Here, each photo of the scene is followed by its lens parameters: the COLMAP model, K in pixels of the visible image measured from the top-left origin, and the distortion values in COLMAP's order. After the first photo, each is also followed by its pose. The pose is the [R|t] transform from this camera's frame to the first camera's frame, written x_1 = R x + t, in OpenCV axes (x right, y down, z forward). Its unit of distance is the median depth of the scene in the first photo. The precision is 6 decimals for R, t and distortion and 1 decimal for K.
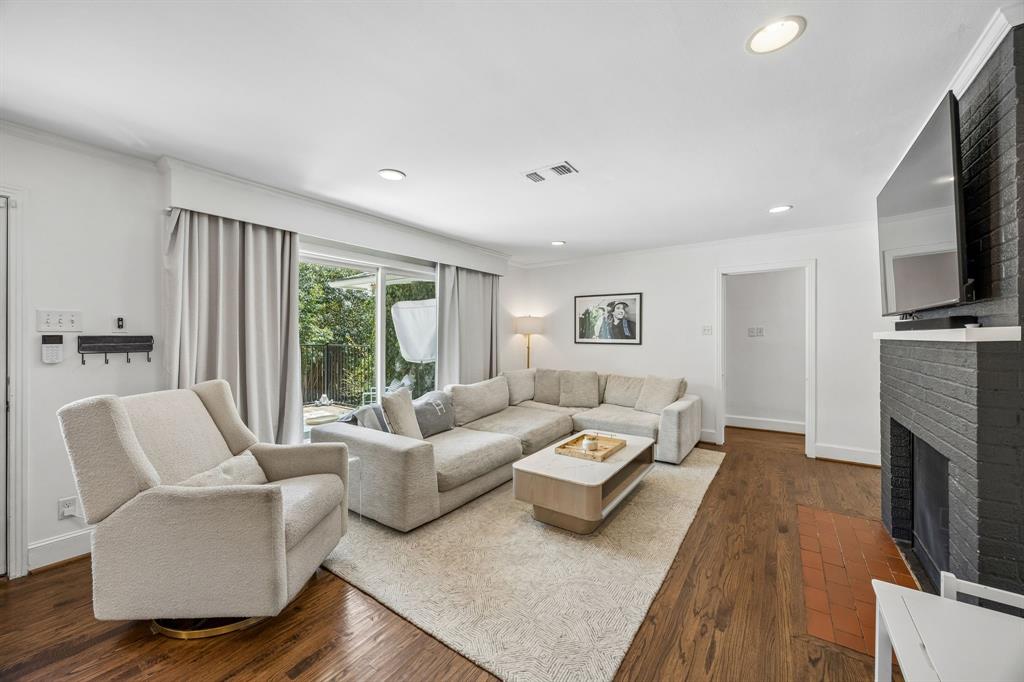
lens RADIAL K [[399.4, 0, 492.8], [0, 399.4, 335.4], [0, 0, 1]] dist [-0.001702, -0.000068]
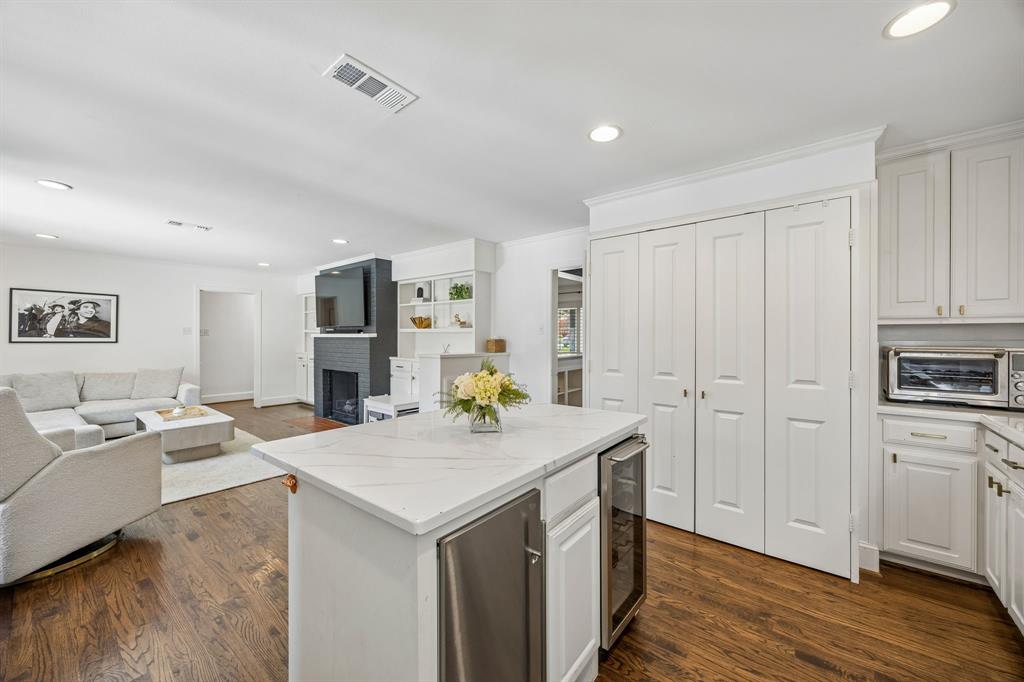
lens RADIAL K [[399.4, 0, 507.6], [0, 399.4, 338.1], [0, 0, 1]] dist [-0.001702, -0.000068]
pose [[0.097555, -0.005436, 0.995215, -0.589210], [-0.005842, 0.999965, 0.006035, -0.001842], [-0.995213, -0.006403, 0.097520, -0.161490]]
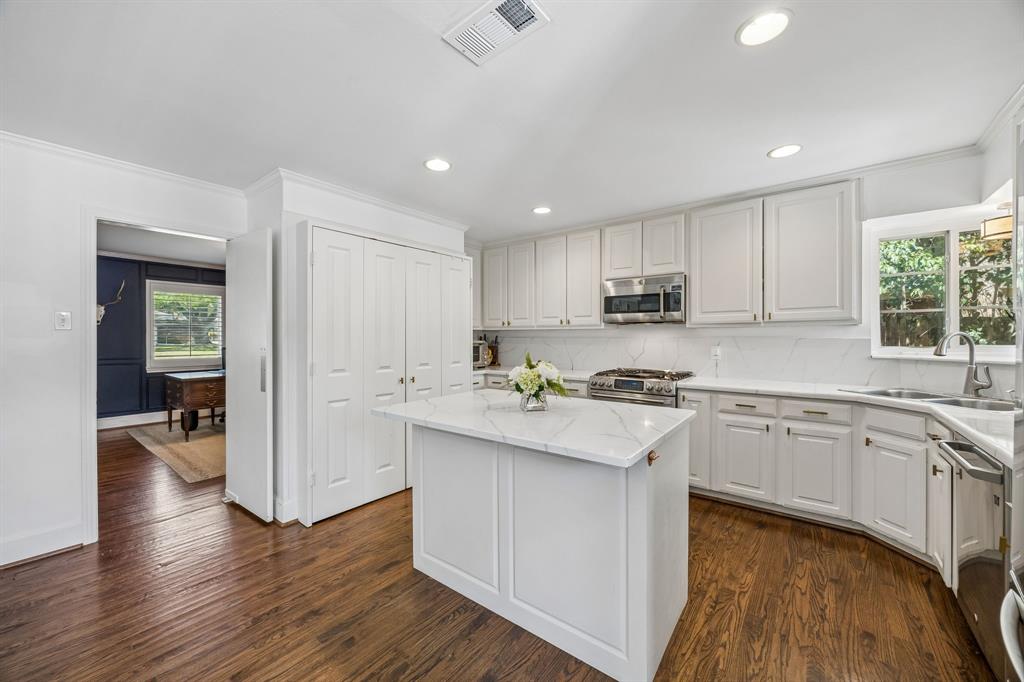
lens RADIAL K [[399.4, 0, 514.9], [0, 399.4, 338.3], [0, 0, 1]] dist [-0.001702, -0.000068]
pose [[-0.997250, -0.002015, 0.074085, -0.322934], [-0.001961, 0.999998, 0.000791, 0.001184], [-0.074086, 0.000644, -0.997252, 0.233281]]
